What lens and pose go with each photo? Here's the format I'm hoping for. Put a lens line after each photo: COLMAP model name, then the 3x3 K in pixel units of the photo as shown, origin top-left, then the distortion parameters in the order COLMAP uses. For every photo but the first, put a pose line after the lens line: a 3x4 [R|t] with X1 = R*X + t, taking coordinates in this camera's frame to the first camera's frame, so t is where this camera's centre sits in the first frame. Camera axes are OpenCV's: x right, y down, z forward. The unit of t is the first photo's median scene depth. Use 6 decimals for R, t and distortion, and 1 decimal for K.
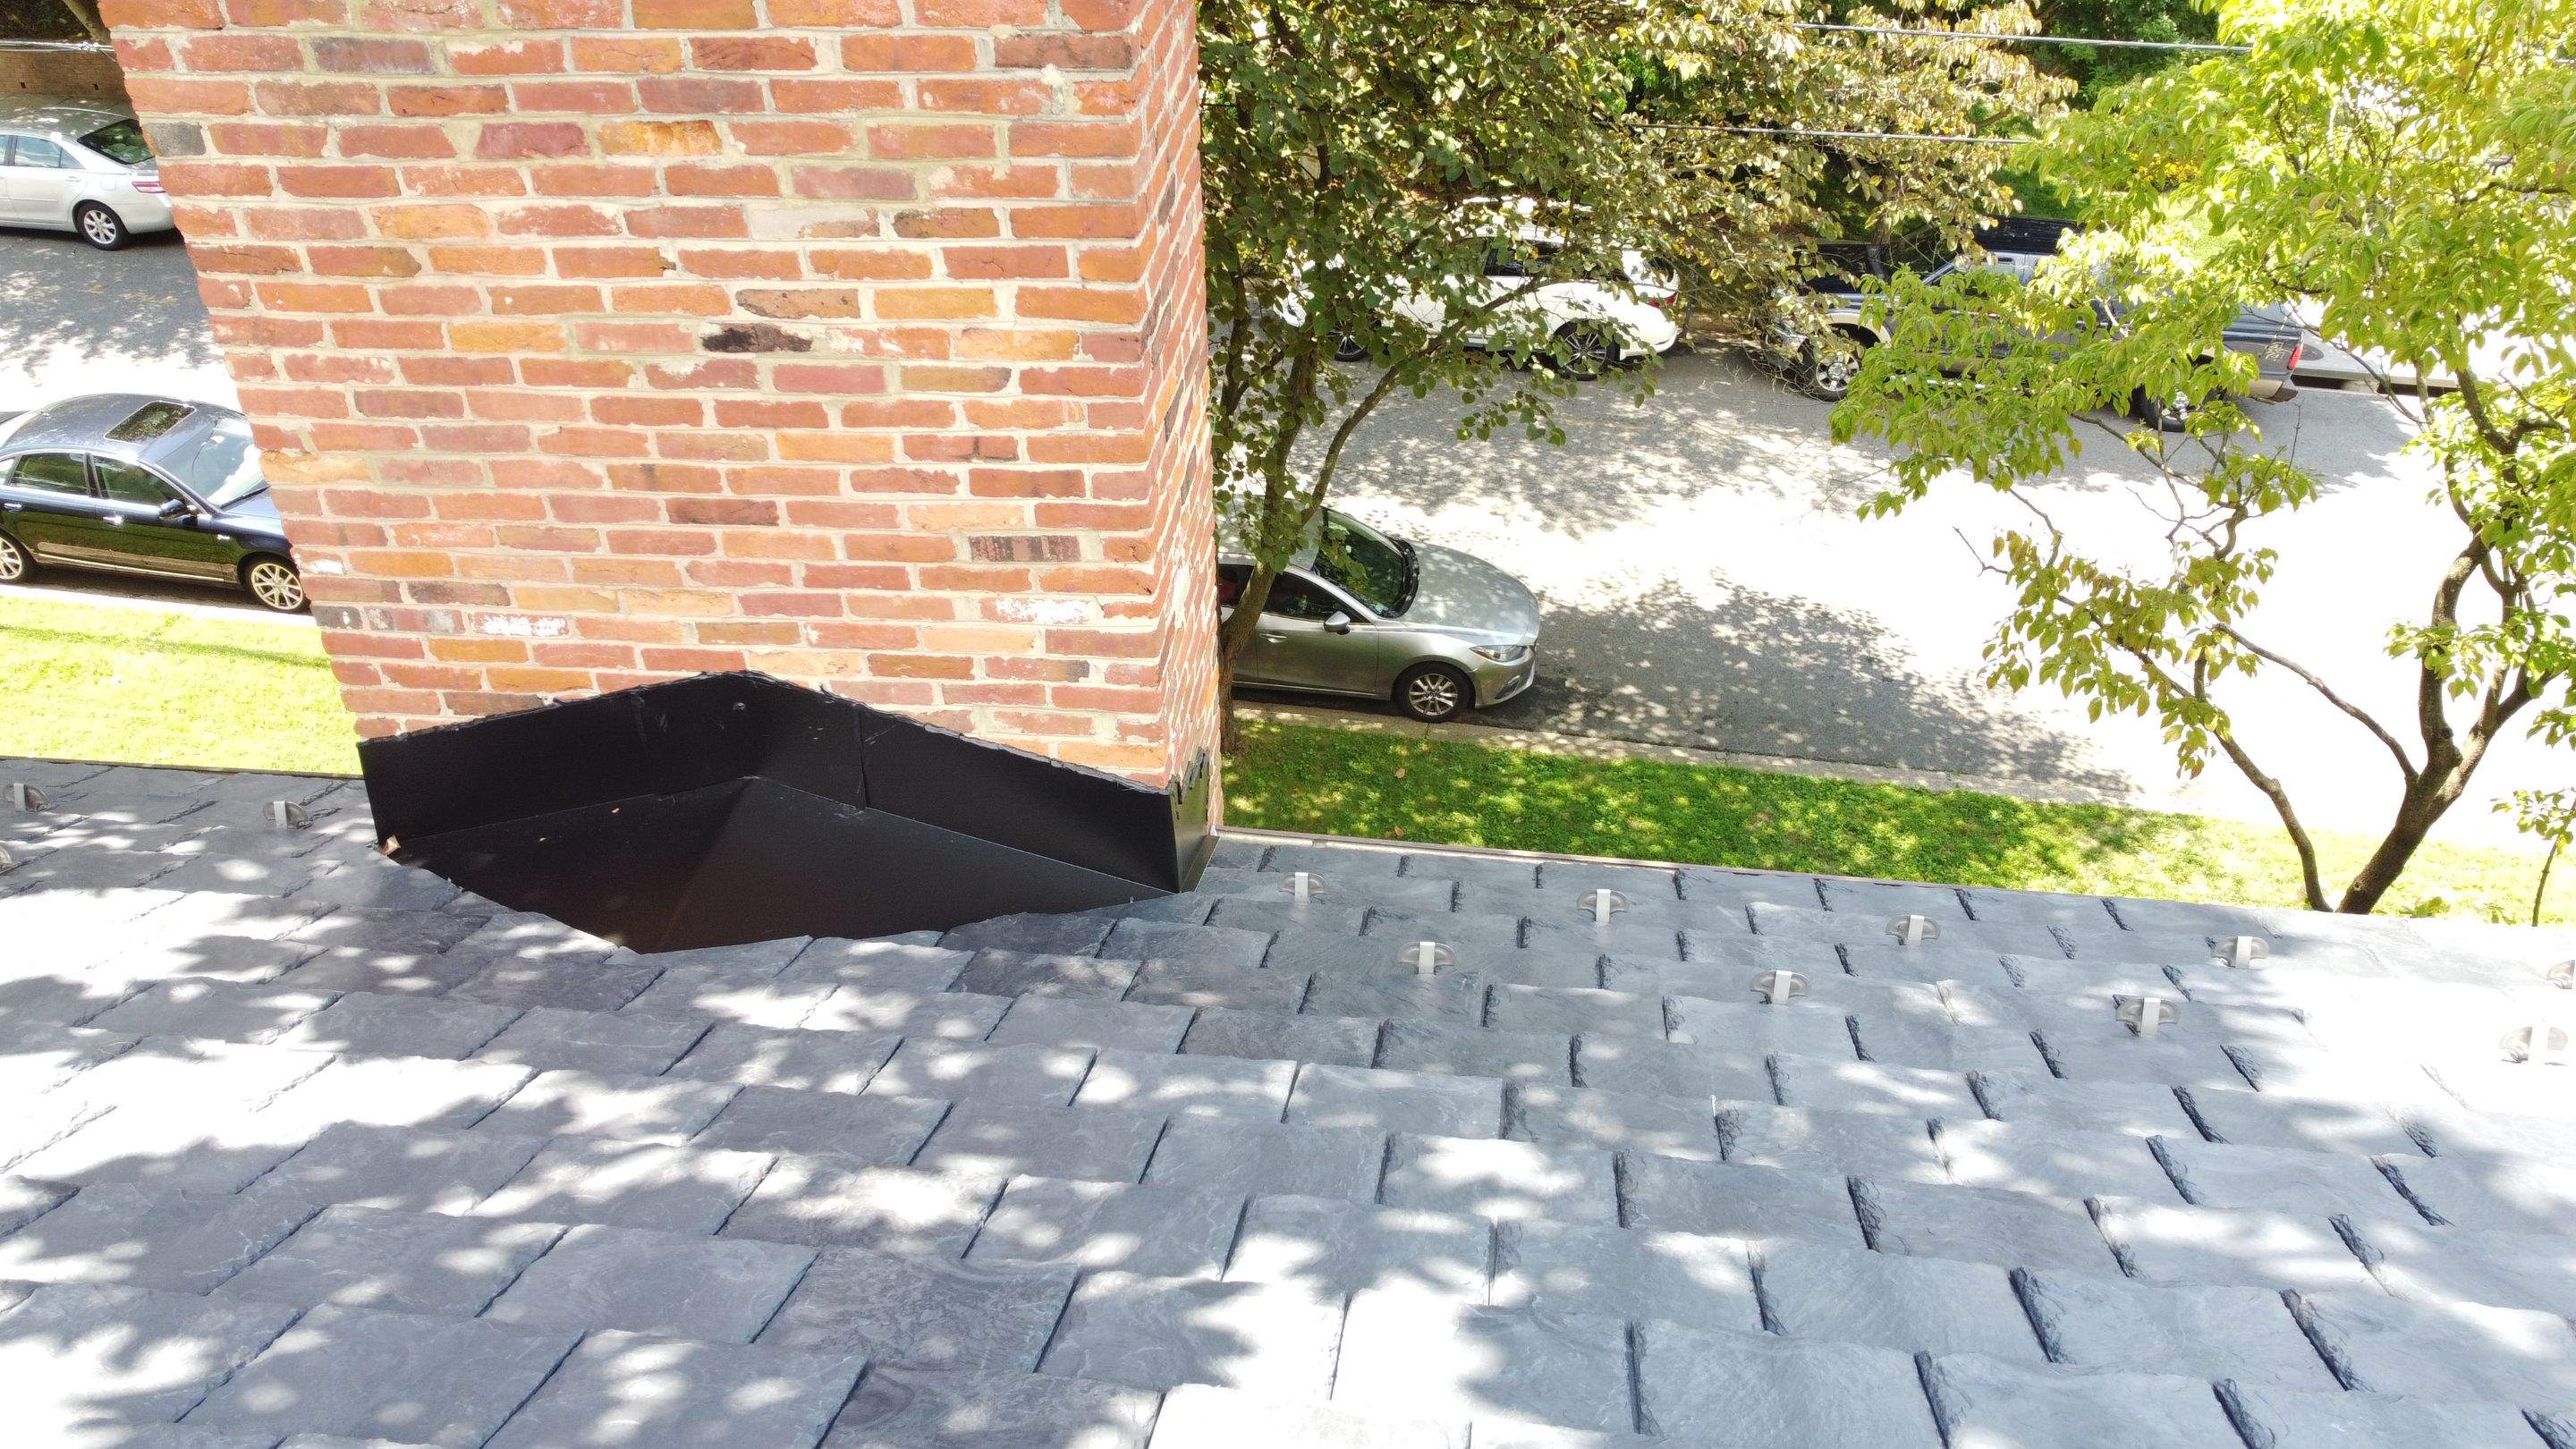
lens RADIAL K [[2066.9, 0, 1199.5], [0, 2066.9, 726.6], [0, 0, 1]] dist [-0.025510, -0.010980]
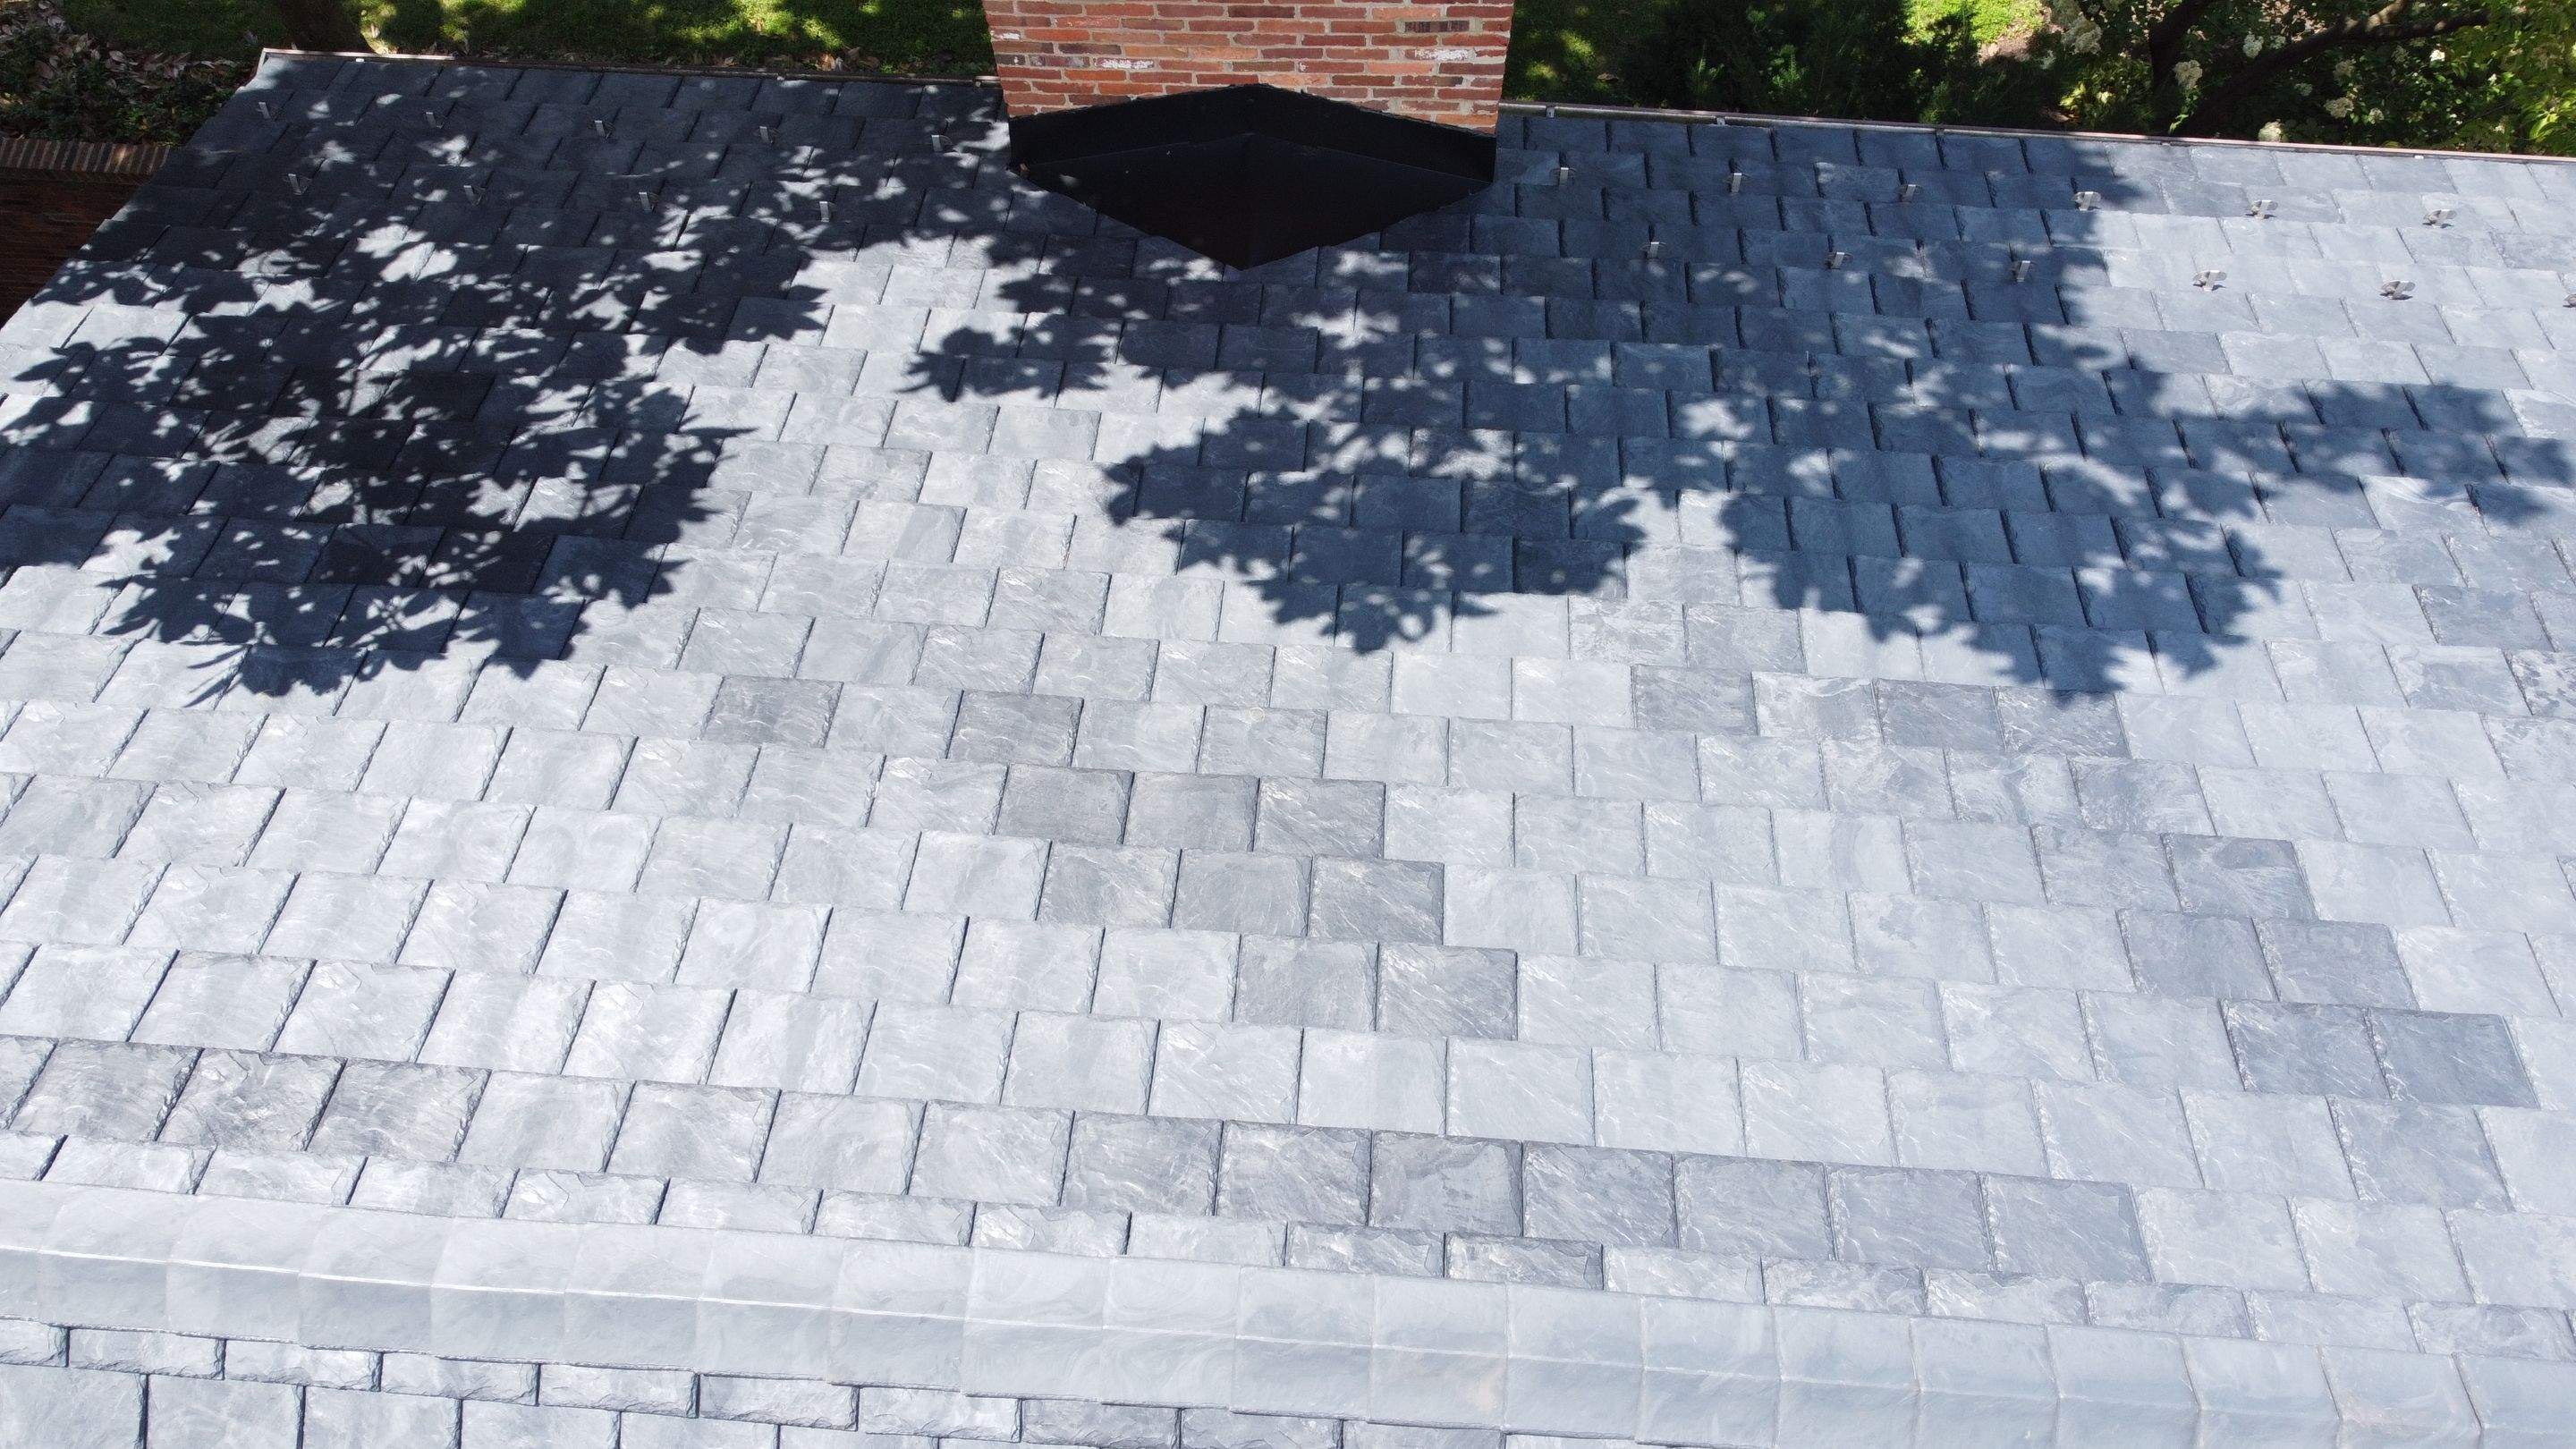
lens RADIAL K [[1957.7, 0, 1288.0], [0, 1957.7, 724.5], [0, 0, 1]] dist [0.000016, -0.006304]
pose [[0.997233, -0.057621, 0.046970, -0.314321], [0.021796, 0.830696, 0.556300, -0.506513], [-0.071072, -0.553737, 0.829653, -0.661971]]
